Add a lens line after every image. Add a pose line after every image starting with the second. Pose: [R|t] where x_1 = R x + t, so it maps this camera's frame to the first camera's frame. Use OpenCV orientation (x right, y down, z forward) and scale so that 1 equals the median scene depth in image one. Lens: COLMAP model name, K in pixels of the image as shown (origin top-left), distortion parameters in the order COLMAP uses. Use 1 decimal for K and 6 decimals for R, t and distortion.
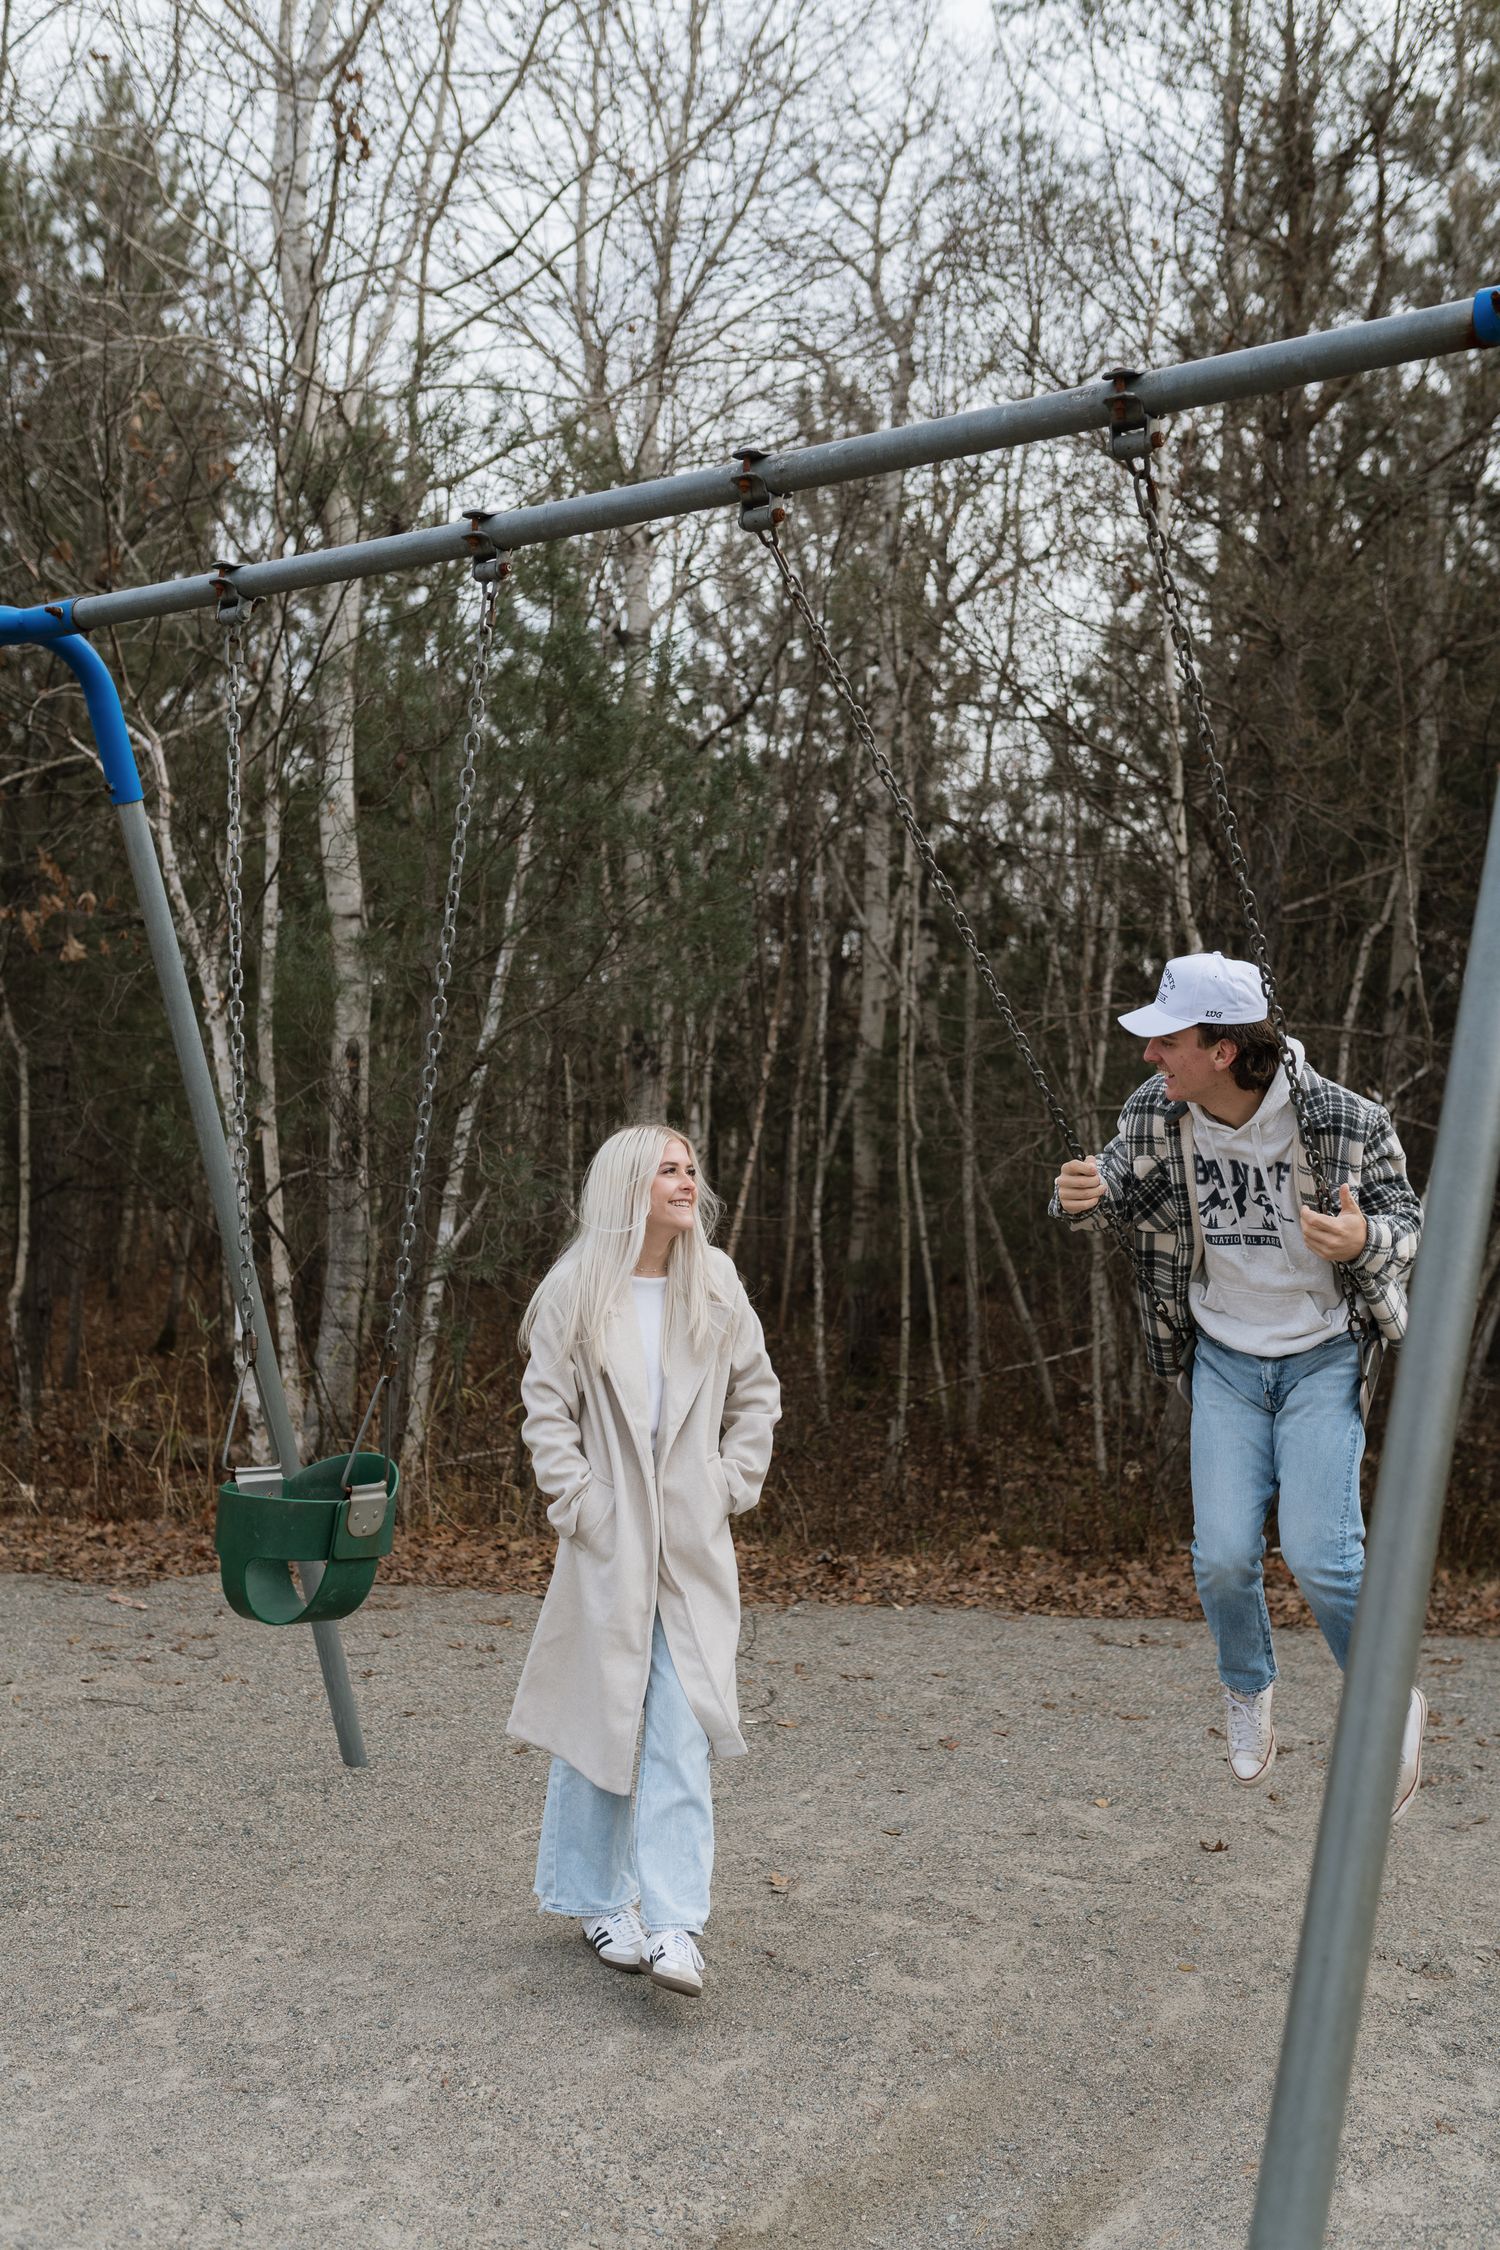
lens RADIAL K [[2127.8, 0, 725.6], [0, 2127.8, 1105.4], [0, 0, 1]] dist [0.000673, 0.000000]
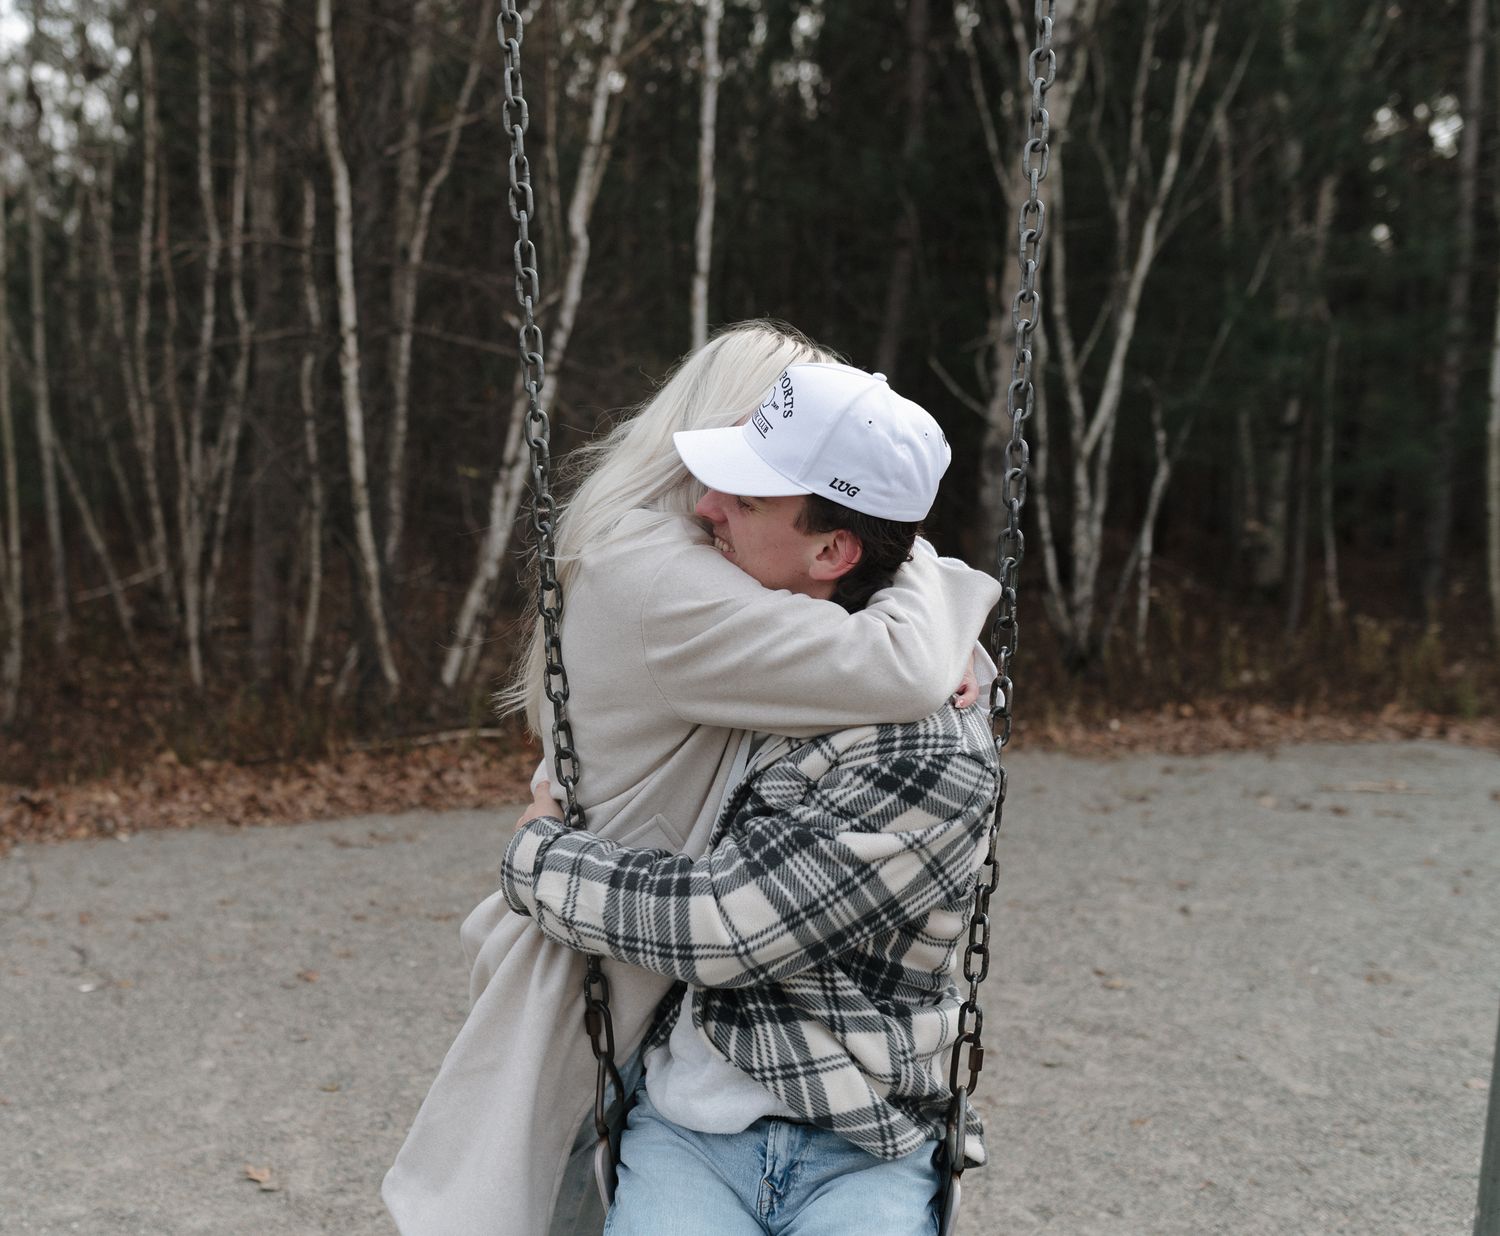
lens RADIAL K [[1756.8, 0, 581.7], [0, 1756.8, 612.5], [0, 0, 1]] dist [0.003437, 0.000000]
pose [[0.884418, -0.073877, 0.460811, -0.098866], [0.010075, 0.990184, 0.139409, 0.017239], [-0.466587, -0.118653, 0.876480, 0.180076]]
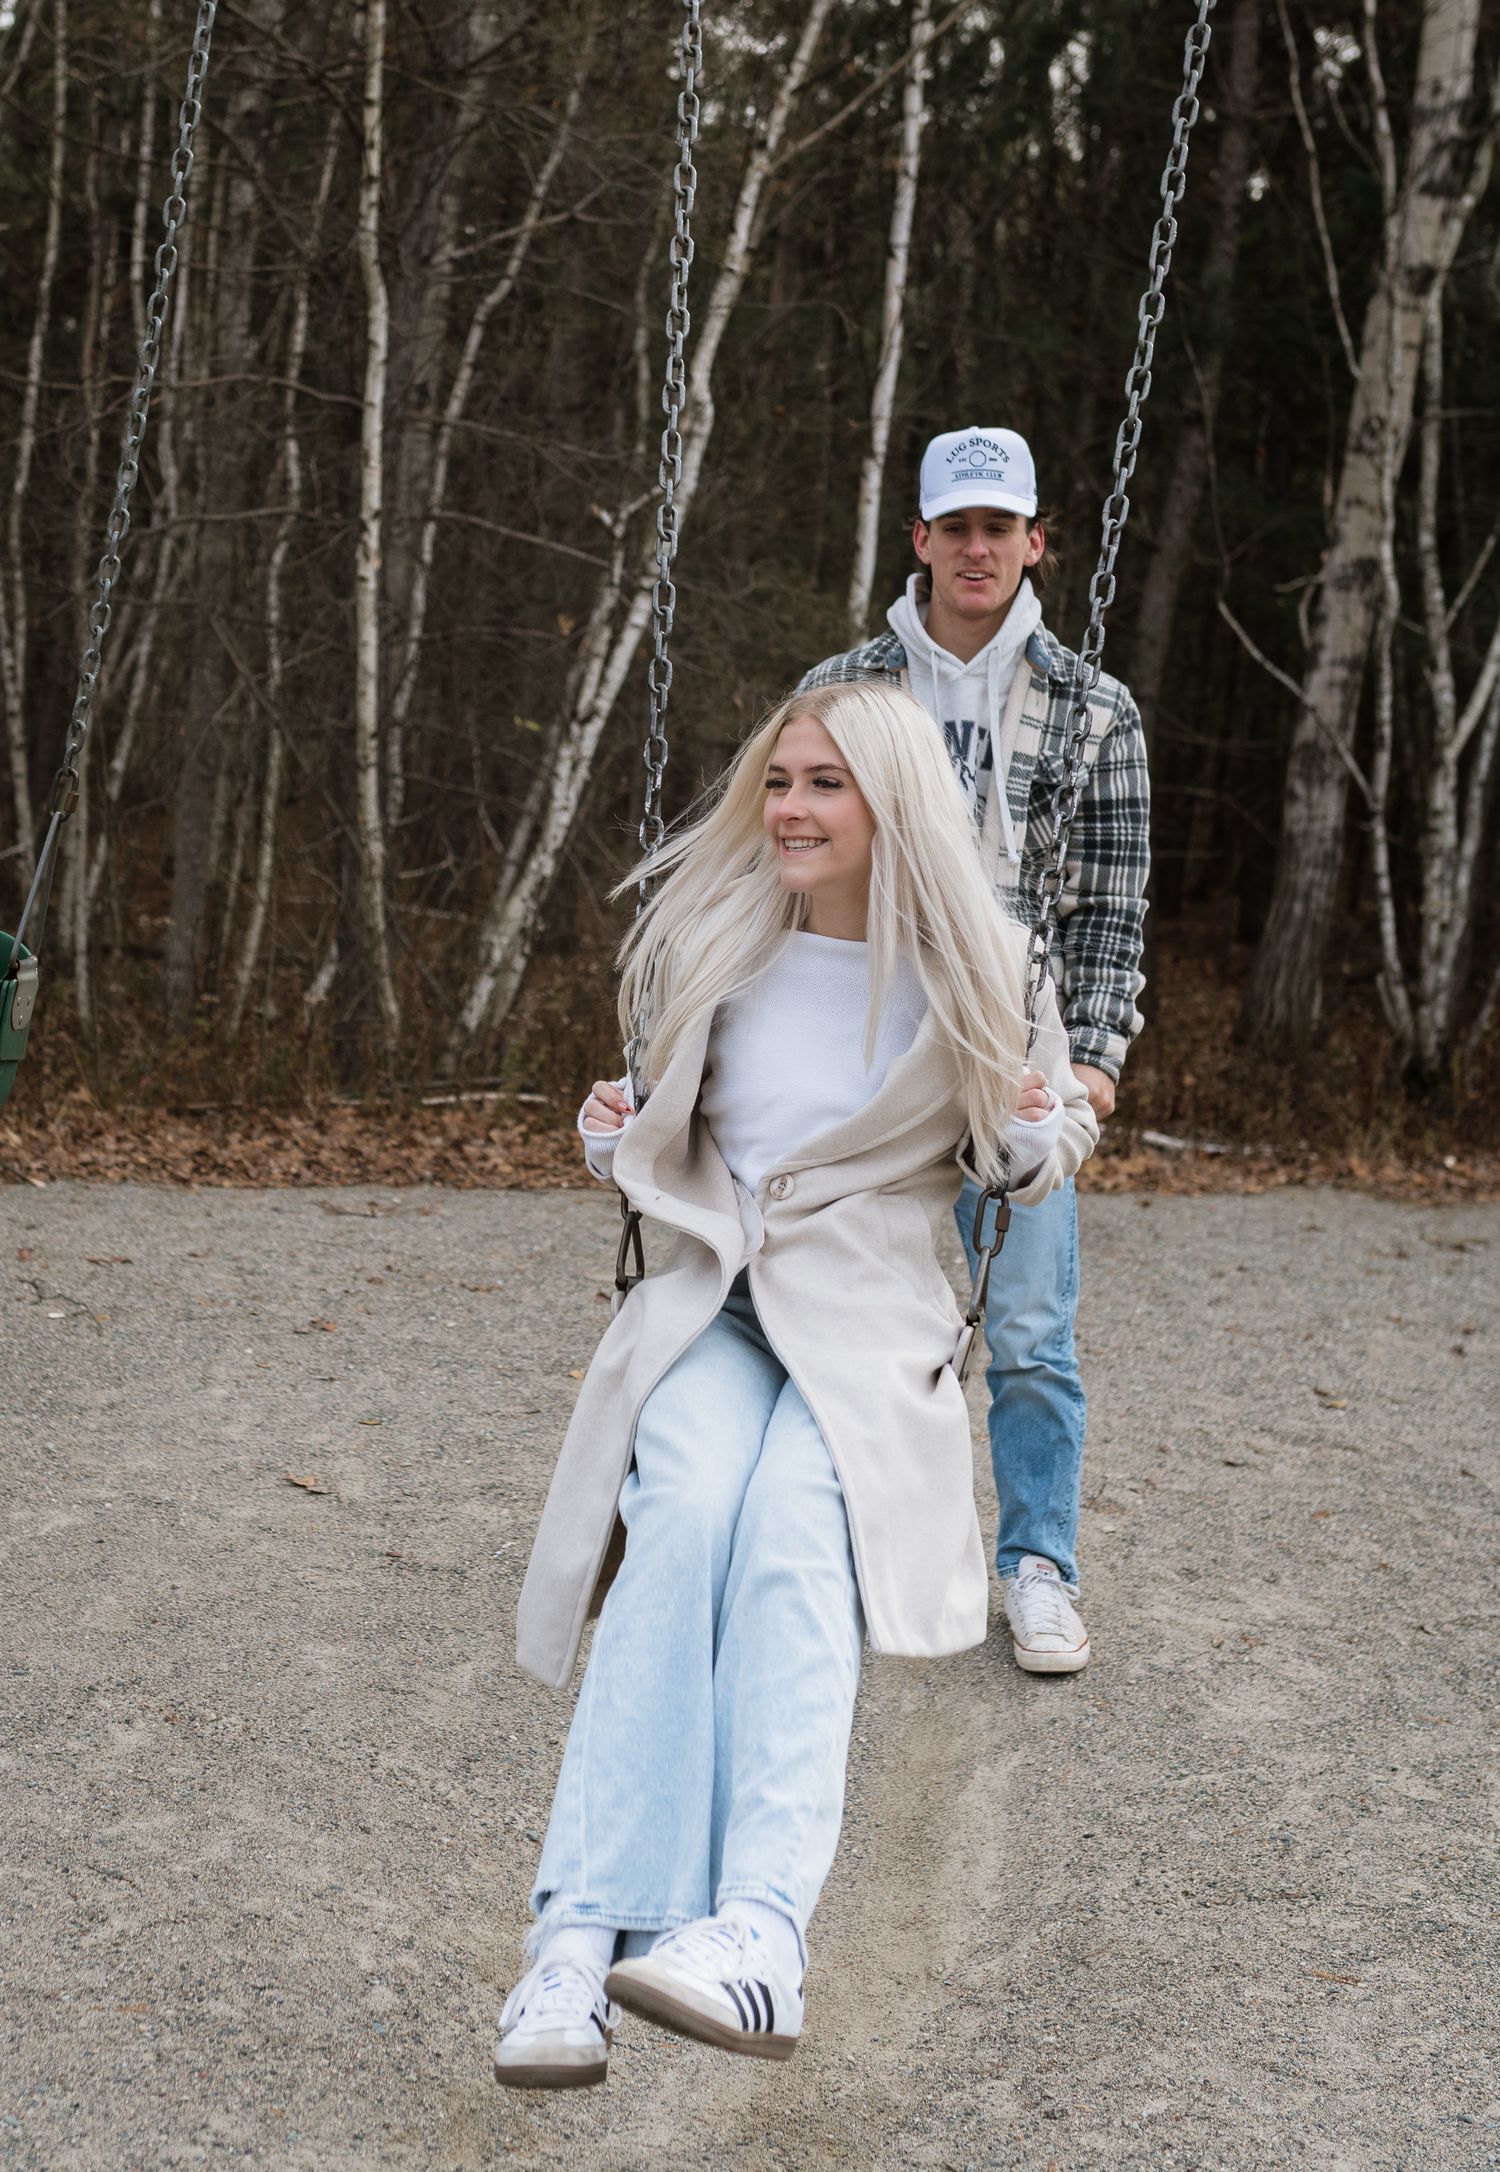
lens RADIAL K [[3051.5, 0, 439.2], [0, 3051.5, 870.0], [0, 0, 1]] dist [-0.009595, 0.000000]
pose [[0.914629, 0.004975, 0.404264, -0.215488], [-0.049919, 0.993663, 0.100711, 0.013331], [-0.401201, -0.112293, 0.909081, -0.010139]]
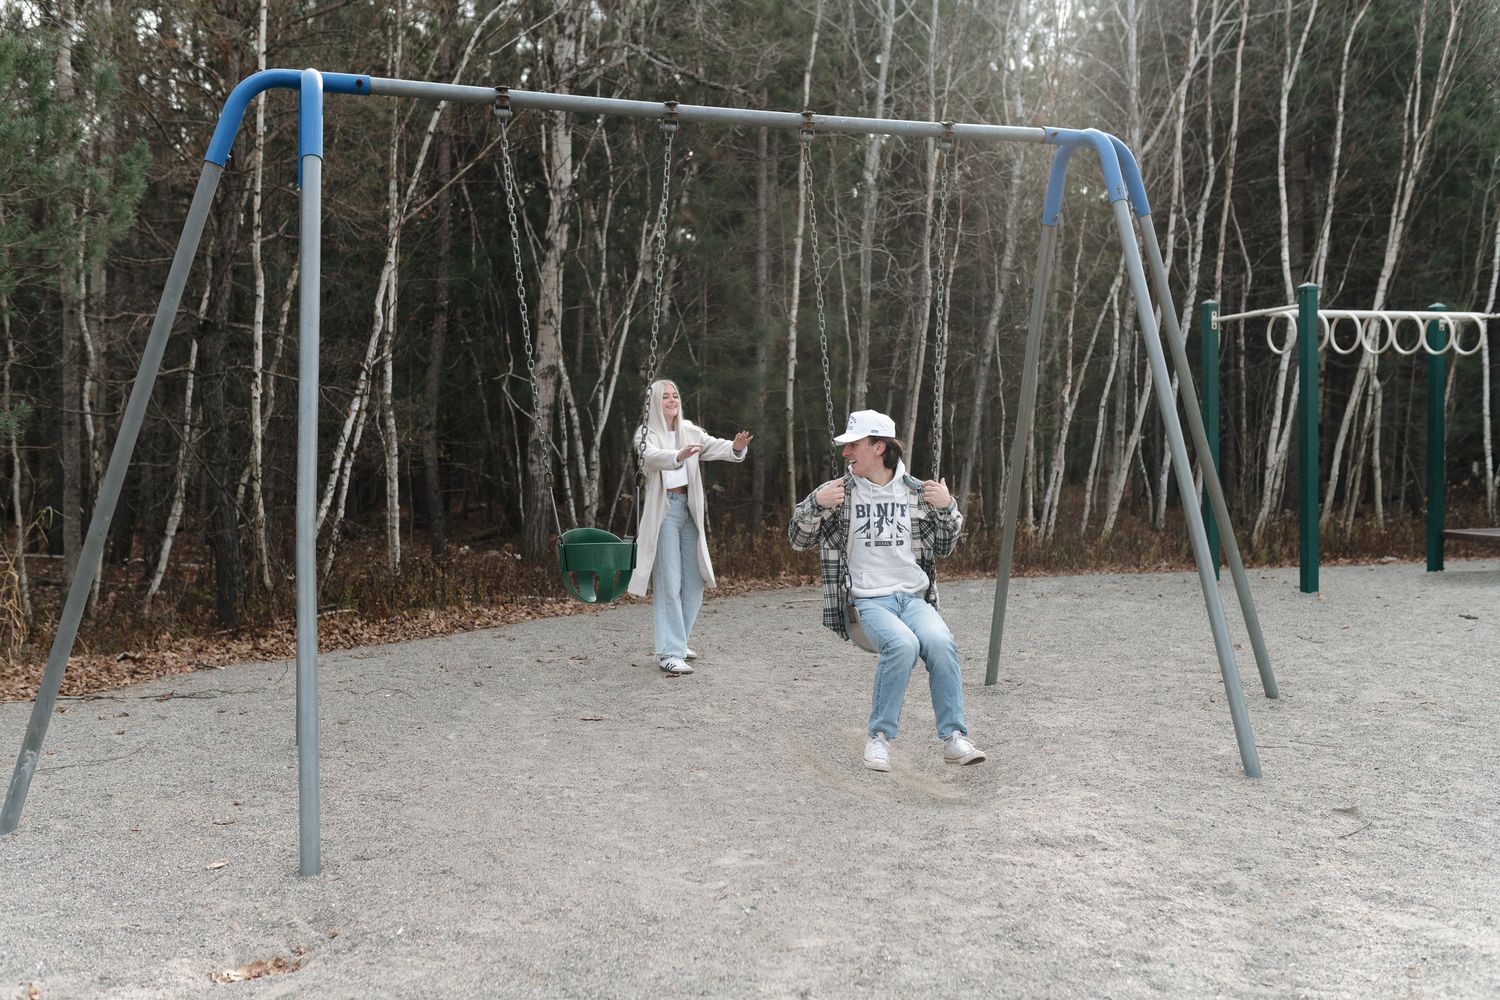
lens RADIAL K [[1418.5, 0, 743.1], [0, 1418.5, 514.1], [0, 0, 1]] dist [0.000673, 0.000000]
pose [[0.528492, -0.080521, 0.845111, -0.633425], [-0.000456, 0.995465, 0.095131, 0.004089], [-0.848938, -0.050662, 0.526059, 0.047692]]
